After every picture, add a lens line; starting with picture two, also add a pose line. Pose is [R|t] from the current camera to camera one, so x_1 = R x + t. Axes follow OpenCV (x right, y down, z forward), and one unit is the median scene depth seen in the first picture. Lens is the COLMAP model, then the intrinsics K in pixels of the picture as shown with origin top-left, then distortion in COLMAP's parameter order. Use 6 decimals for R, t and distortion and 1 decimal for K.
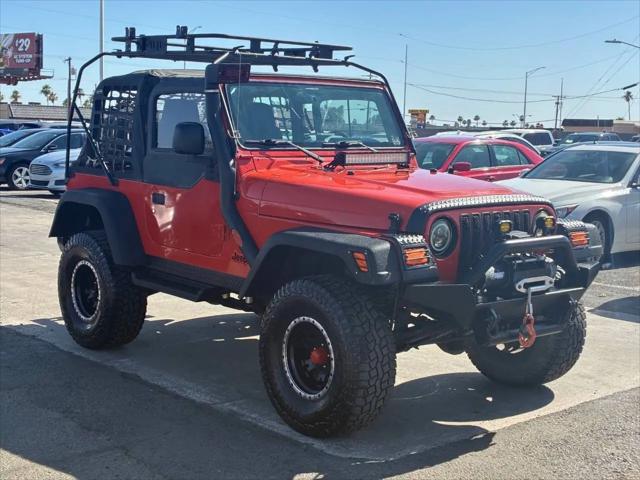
lens RADIAL K [[957.0, 0, 316.7], [0, 957.0, 235.4], [0, 0, 1]] dist [0.191508, -0.854400]
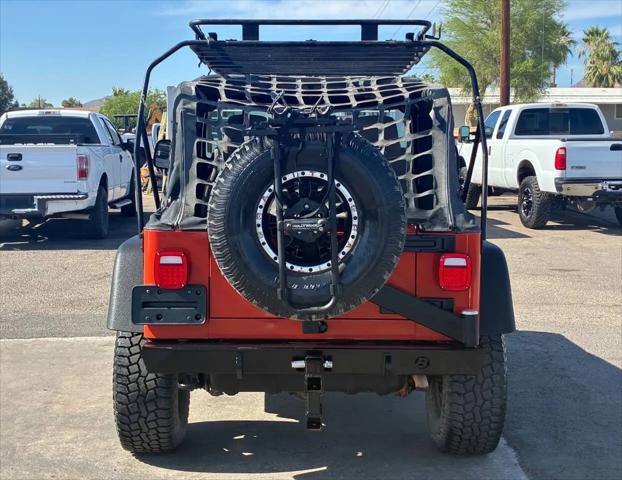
lens RADIAL K [[957.1, 0, 300.5], [0, 957.1, 231.0], [0, 0, 1]] dist [0.186702, -0.796224]
pose [[-0.756145, -0.088452, 0.648399, -0.730943], [0.054857, 0.978768, 0.197493, -0.247463], [-0.652101, 0.184903, -0.735238, 1.957360]]
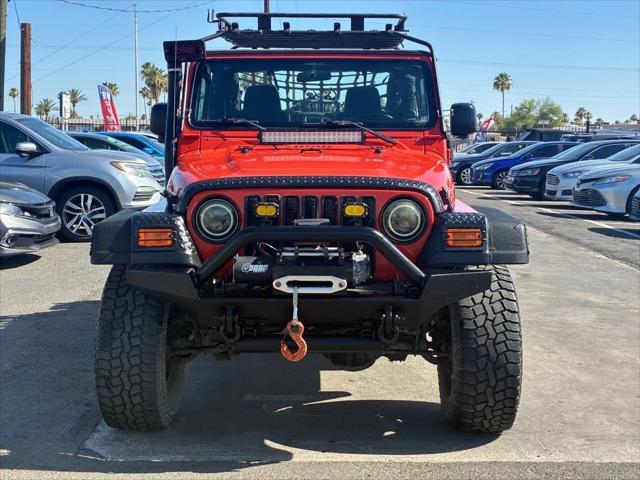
lens RADIAL K [[957.0, 0, 316.7], [0, 957.0, 235.4], [0, 0, 1]] dist [0.191508, -0.854400]
pose [[0.761834, 0.050959, -0.645765, 0.658037], [-0.063432, 0.997978, 0.003919, 0.005780], [0.644659, 0.037977, 0.763526, 0.350343]]
